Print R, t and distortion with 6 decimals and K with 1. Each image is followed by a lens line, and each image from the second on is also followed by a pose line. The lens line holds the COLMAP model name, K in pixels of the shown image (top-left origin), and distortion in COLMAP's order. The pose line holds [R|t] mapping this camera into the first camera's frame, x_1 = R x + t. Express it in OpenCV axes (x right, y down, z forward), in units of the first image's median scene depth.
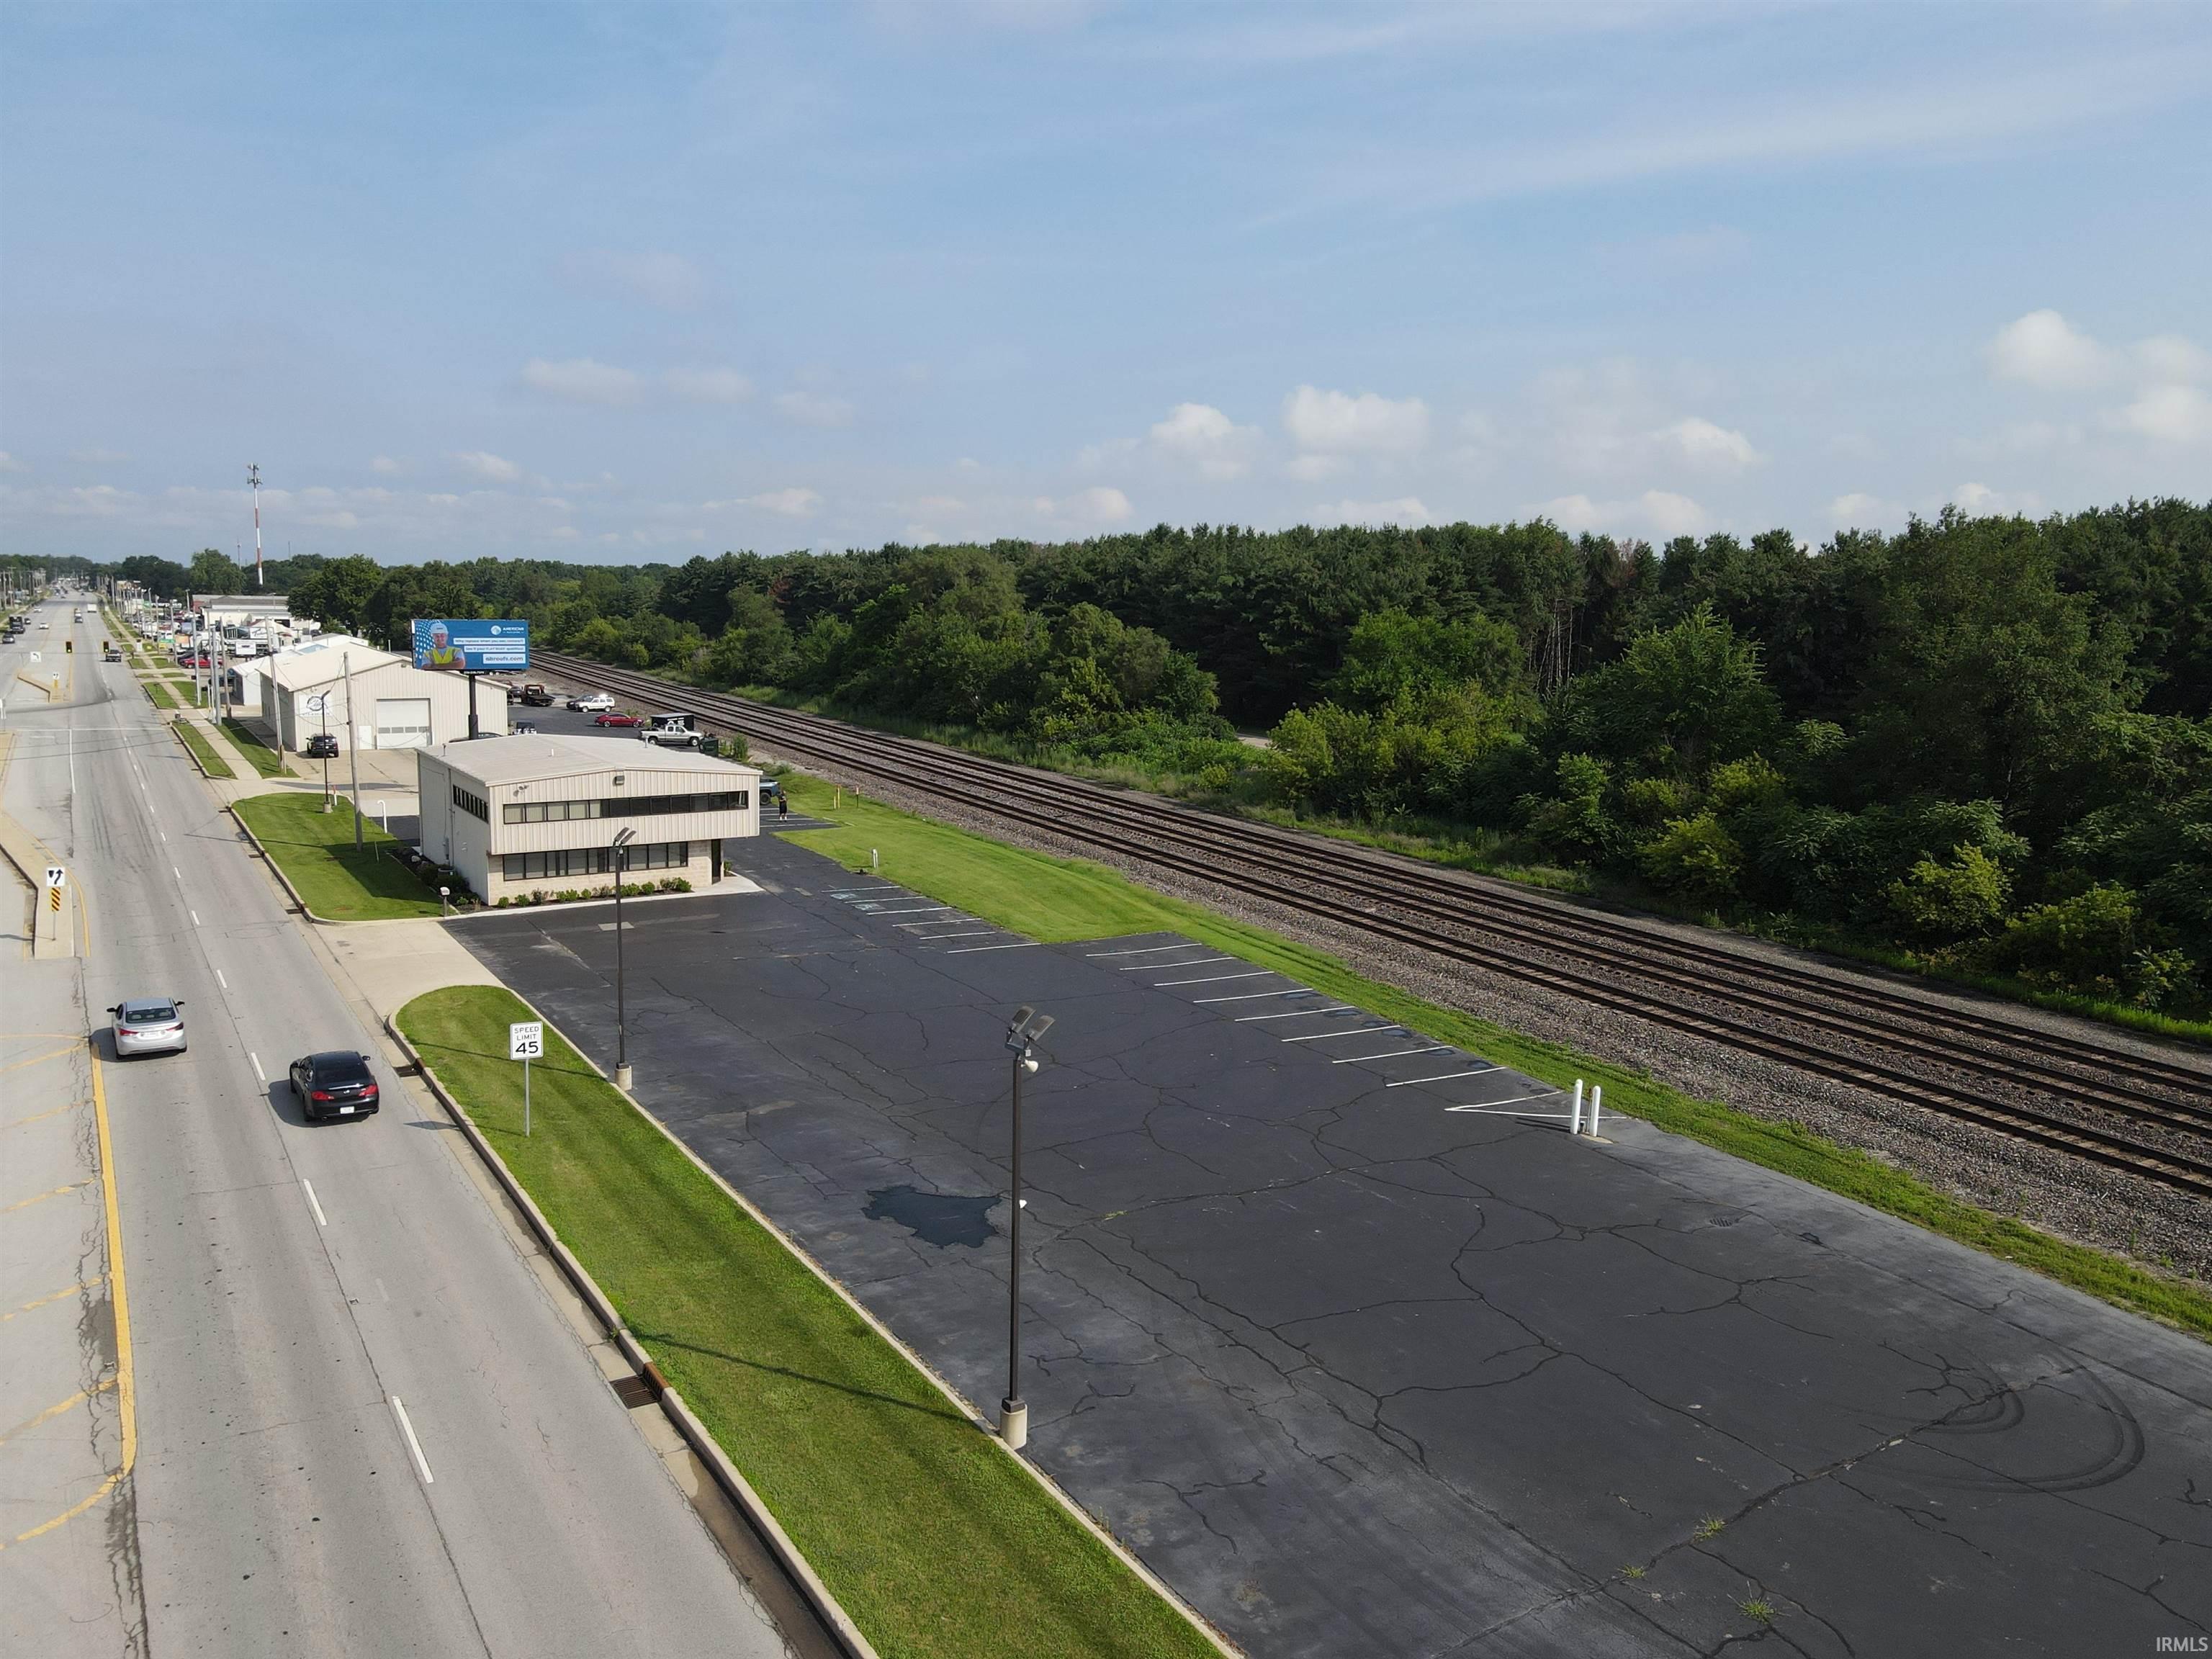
lens RADIAL K [[1630.3, 0, 1105.0], [0, 1630.3, 824.0], [0, 0, 1]] dist [0.003238, 0.023044]
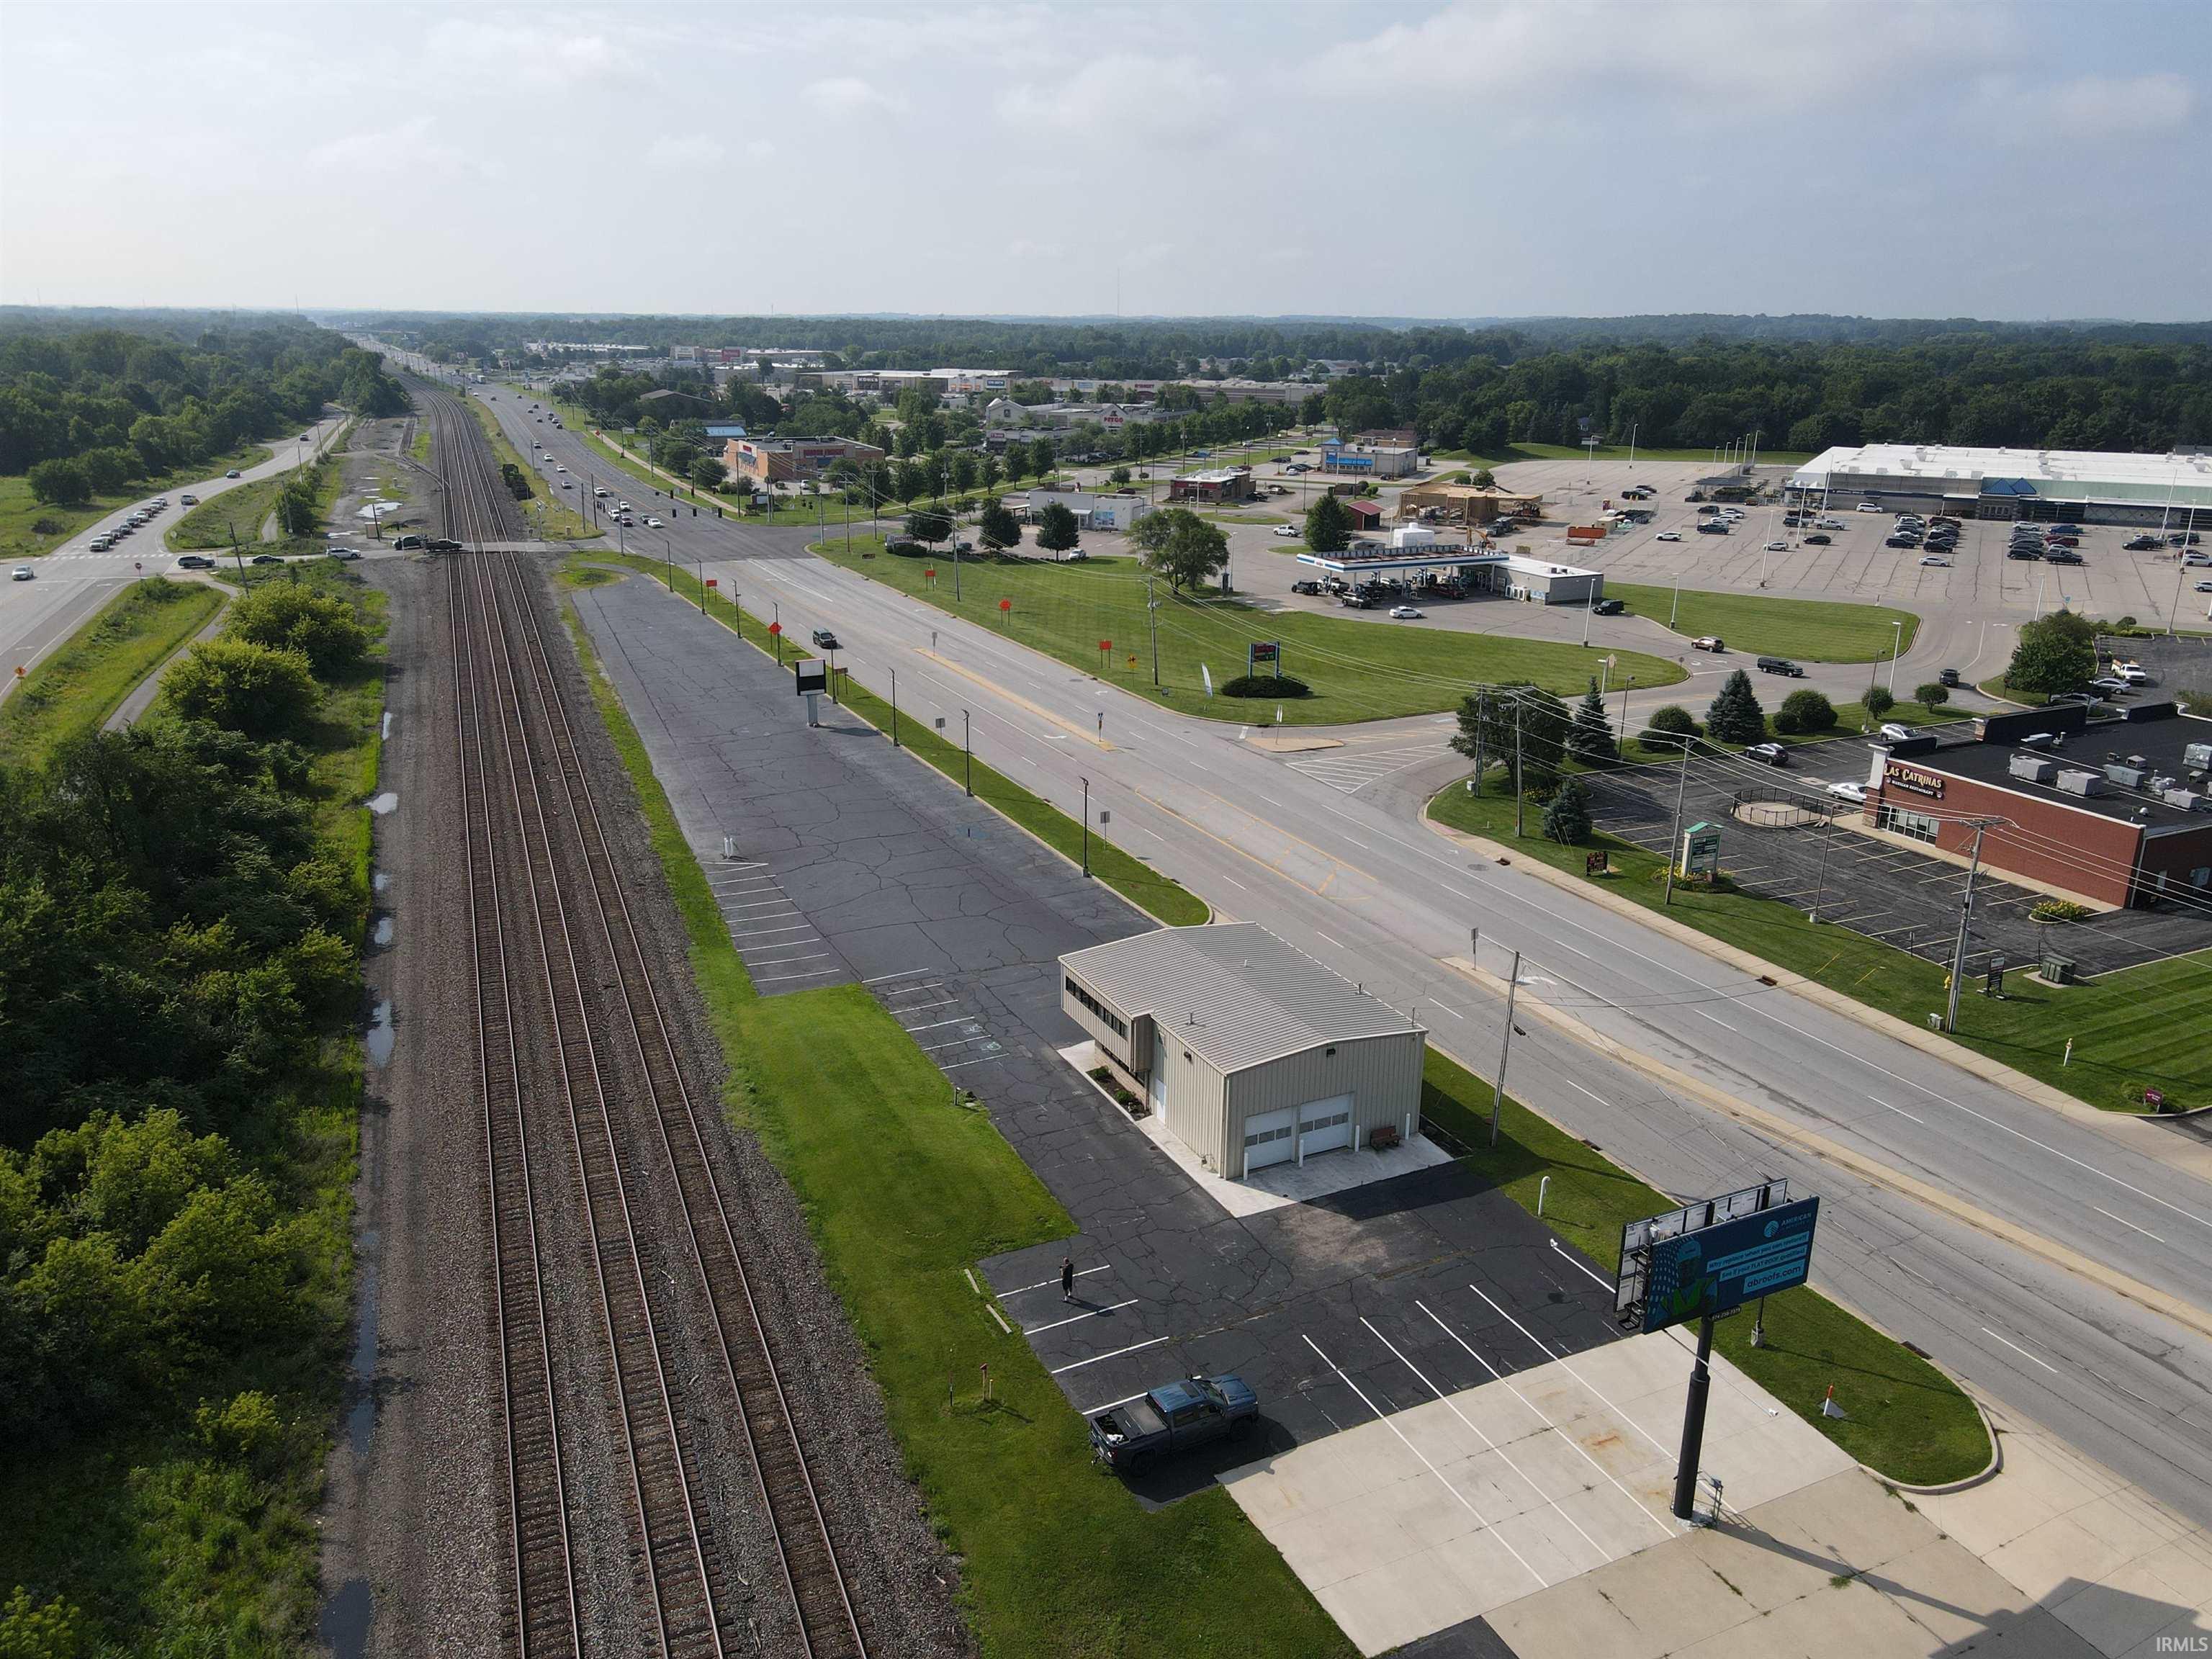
lens RADIAL K [[1630.3, 0, 1096.2], [0, 1630.3, 819.2], [0, 0, 1]] dist [0.003238, 0.023044]
pose [[-0.993066, -0.054189, 0.104323, -0.353862], [-0.003940, 0.902268, 0.431158, -0.621658], [-0.117491, 0.427758, -0.896225, 1.996826]]
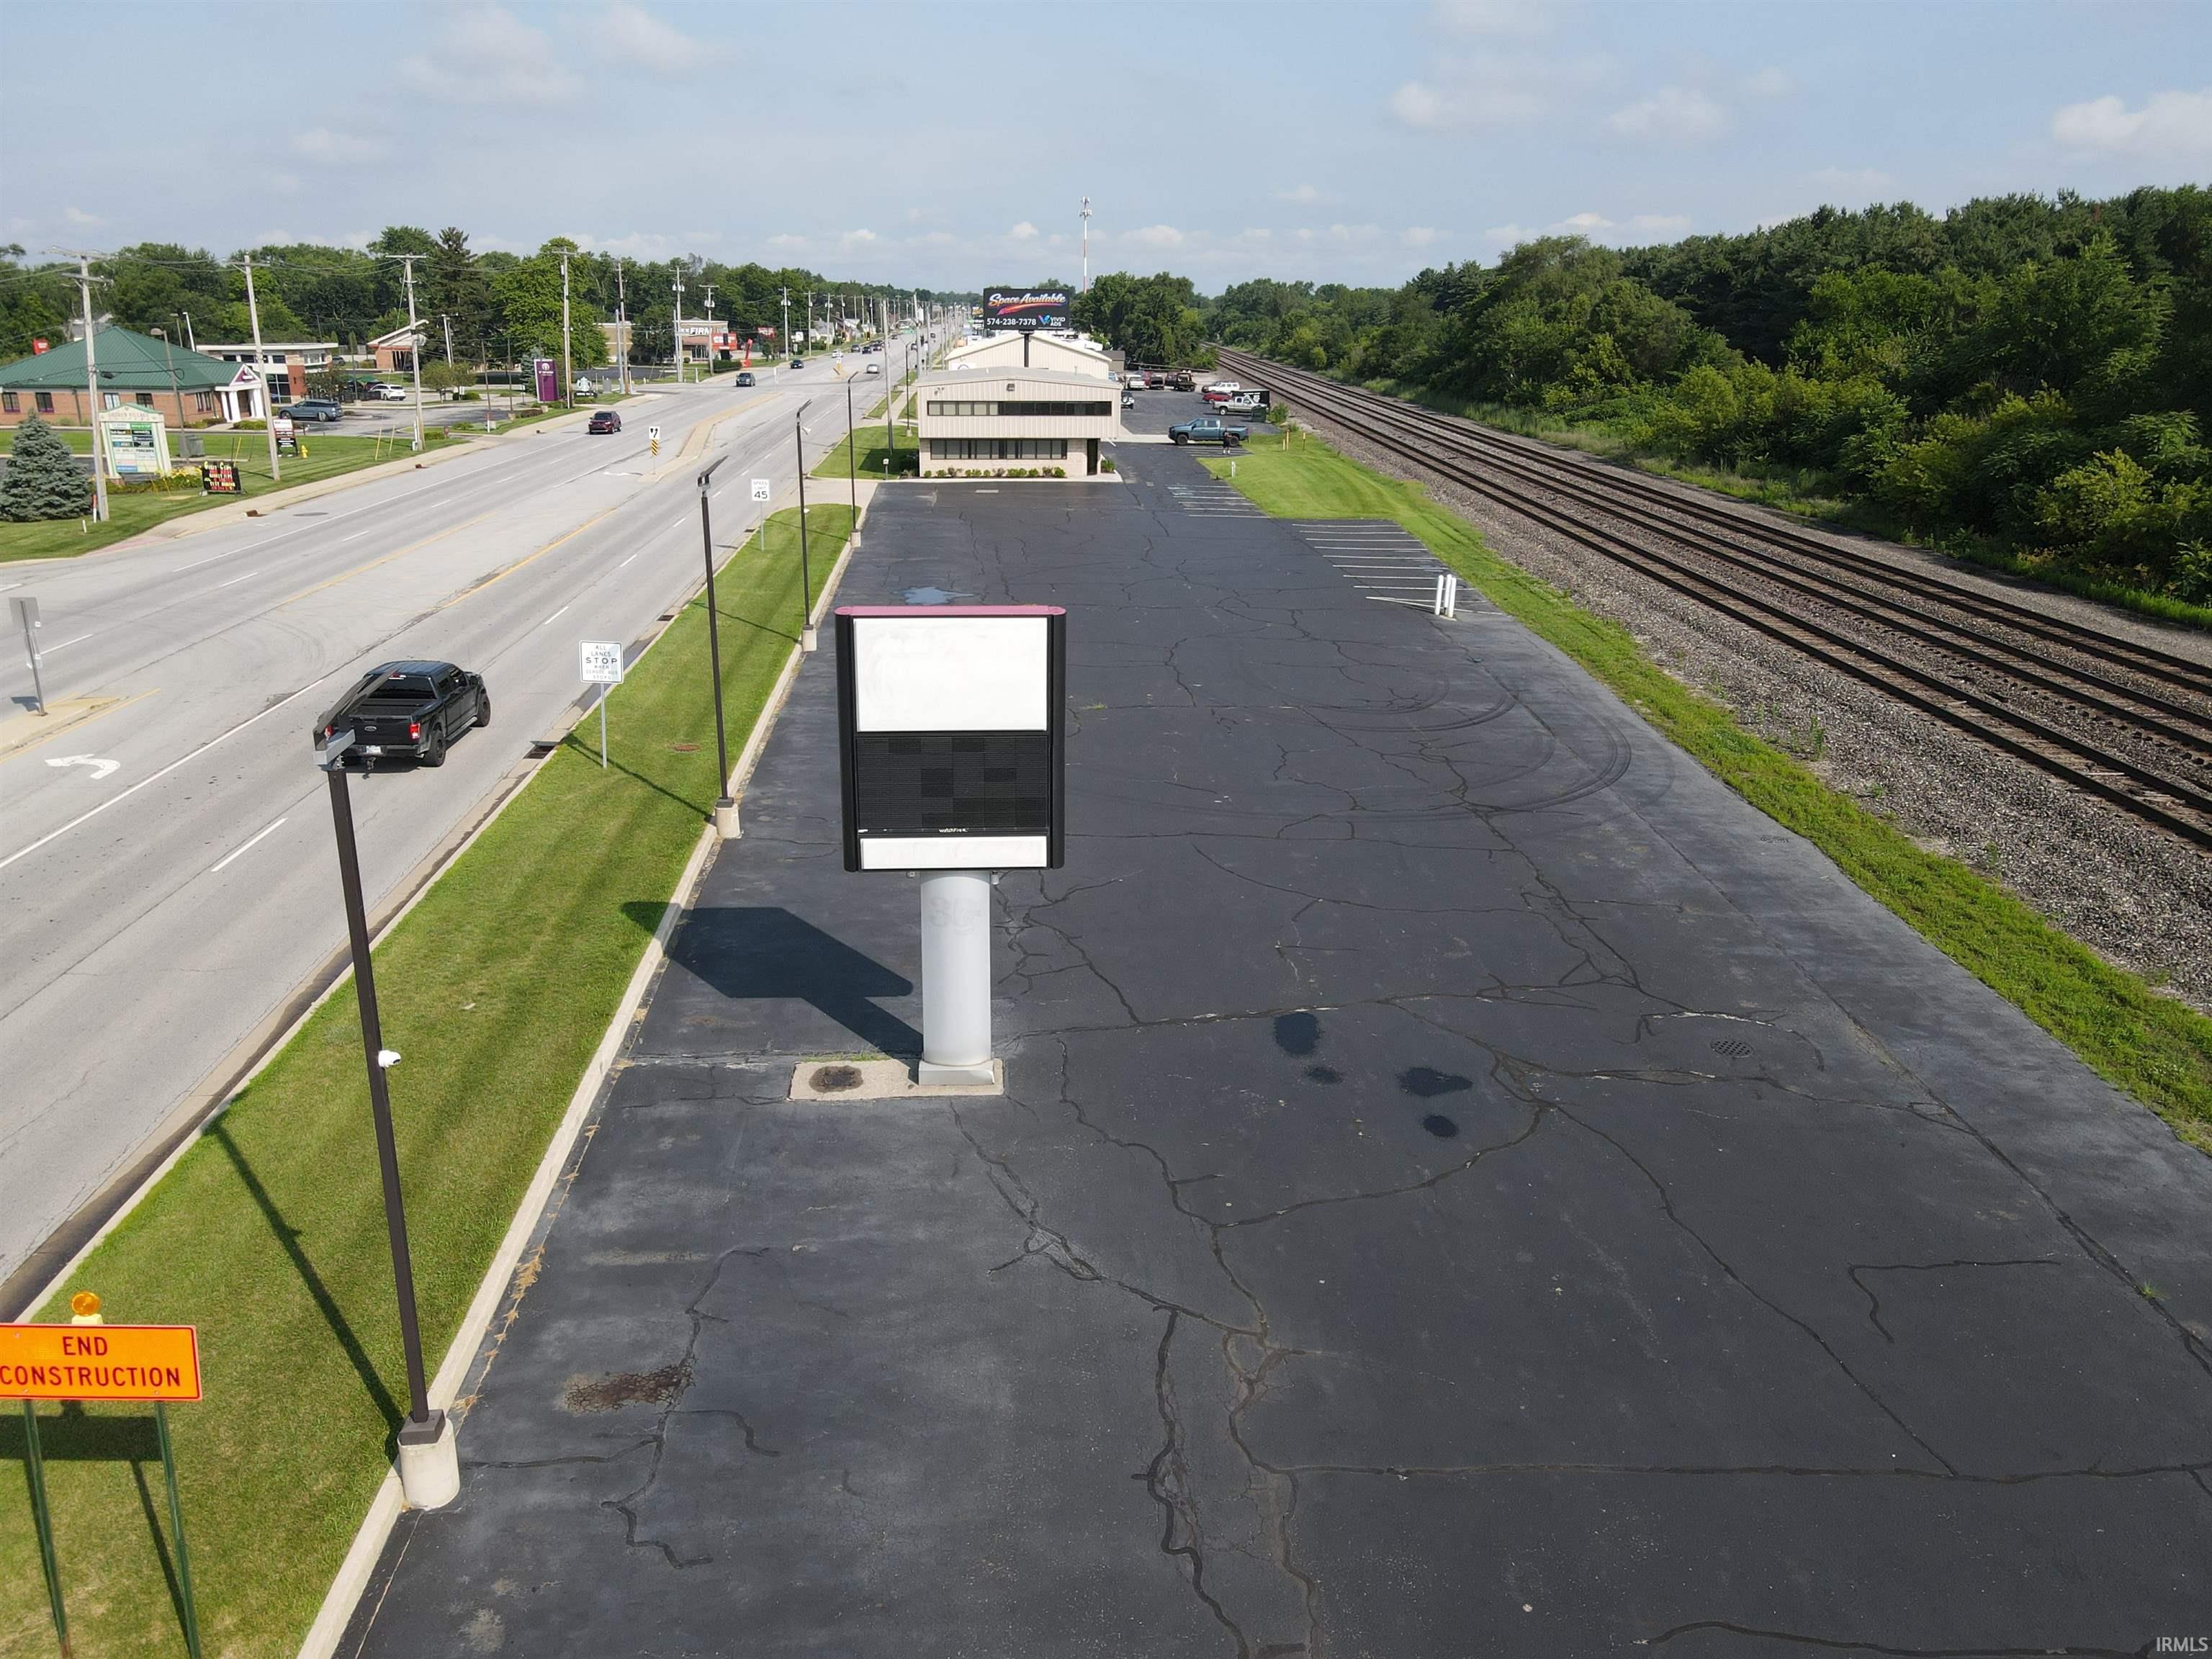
lens RADIAL K [[1630.3, 0, 1109.7], [0, 1630.3, 814.5], [0, 0, 1]] dist [0.003238, 0.023044]
pose [[0.885287, 0.128989, -0.446798, 0.395178], [-0.060816, 0.984624, 0.163756, 0.089990], [0.461051, -0.117799, 0.879520, -0.168258]]
